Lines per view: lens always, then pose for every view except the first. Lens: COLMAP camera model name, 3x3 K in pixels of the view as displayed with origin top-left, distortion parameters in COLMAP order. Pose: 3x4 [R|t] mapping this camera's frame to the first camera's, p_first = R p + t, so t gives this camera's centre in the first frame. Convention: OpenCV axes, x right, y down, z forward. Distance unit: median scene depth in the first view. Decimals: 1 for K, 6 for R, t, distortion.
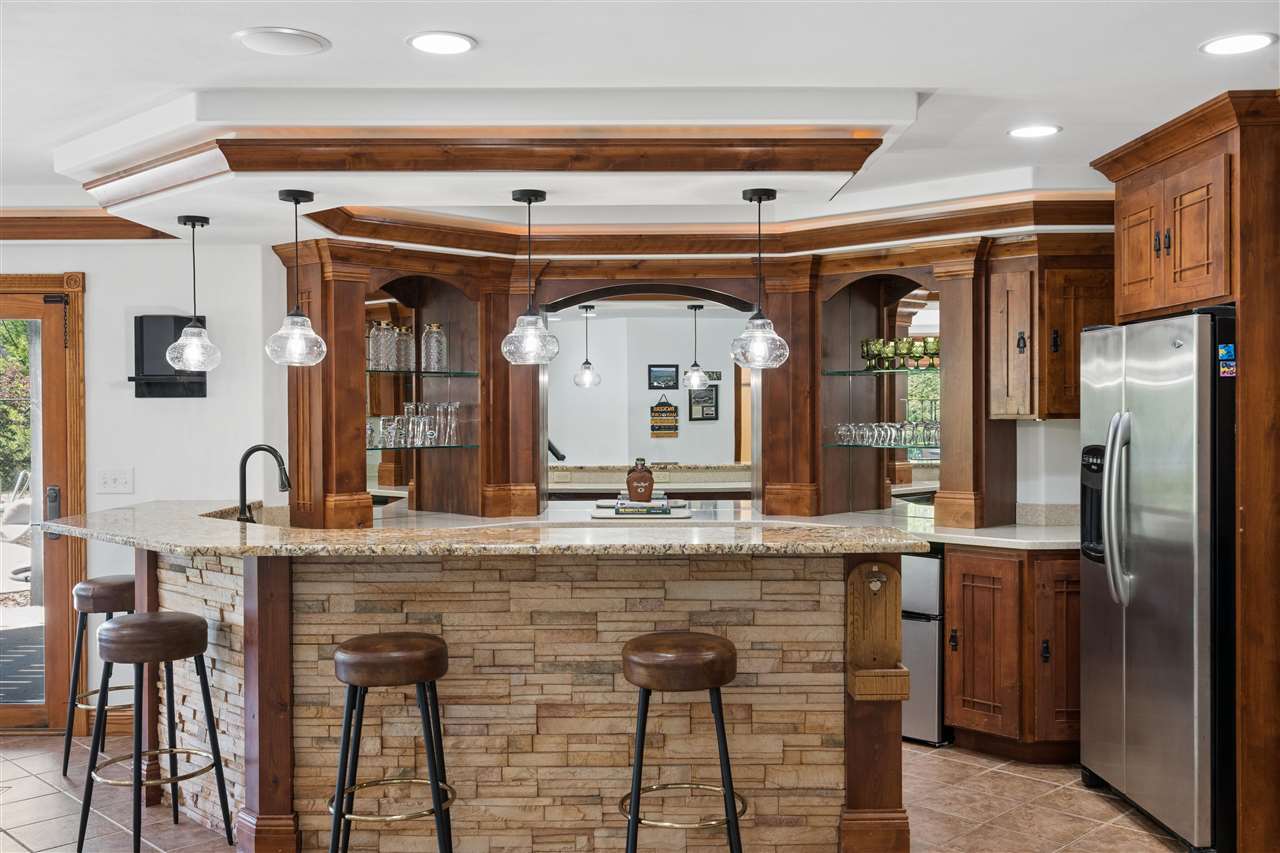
lens RADIAL K [[1257.5, 0, 643.1], [0, 1257.5, 417.3], [0, 0, 1]] dist [0.006219, 0.000000]
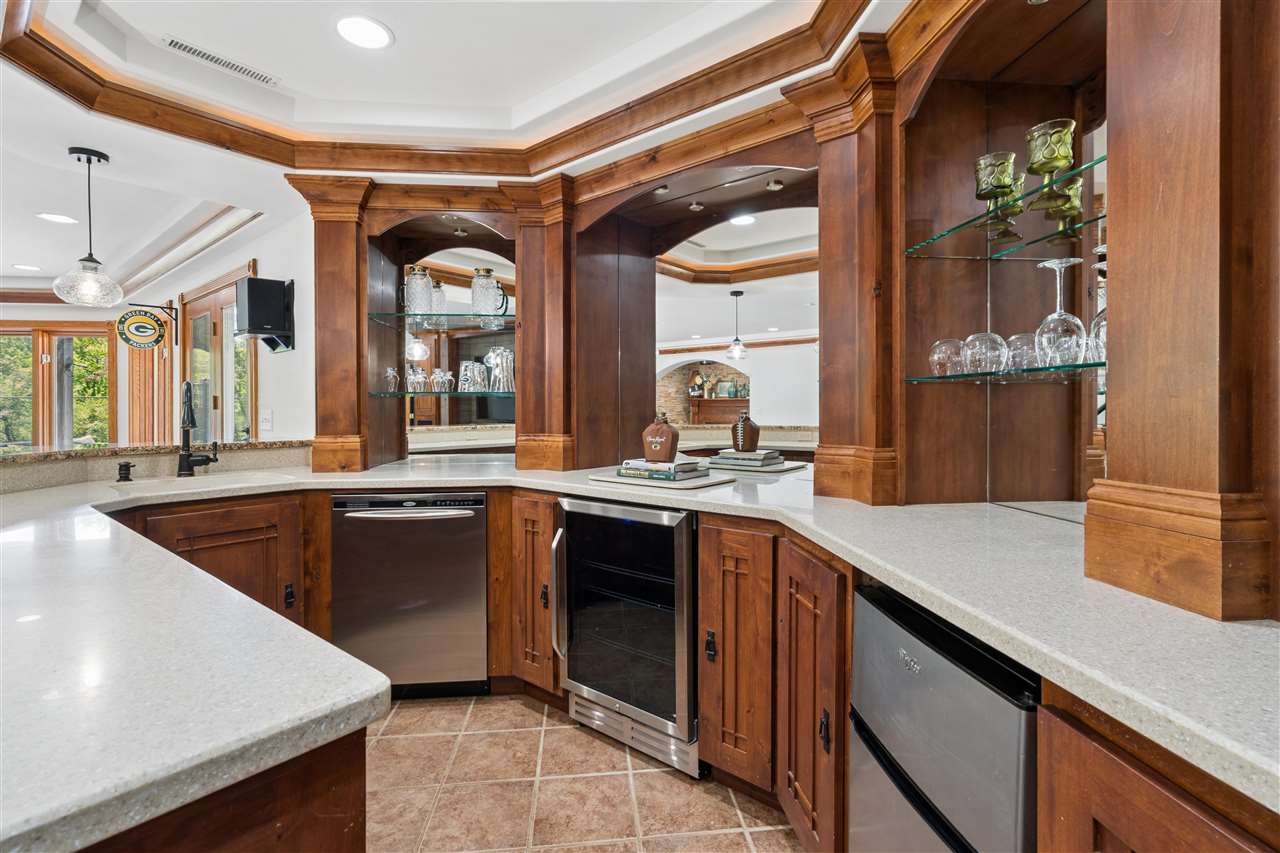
lens RADIAL K [[590.8, 0, 627.3], [0, 590.8, 412.5], [0, 0, 1]] dist [-0.002011, 0.000160]
pose [[0.765583, 0.004782, -0.643320, 0.238319], [-0.004023, 0.999988, 0.002646, 0.039484], [0.643325, 0.000562, 0.765593, 0.783096]]
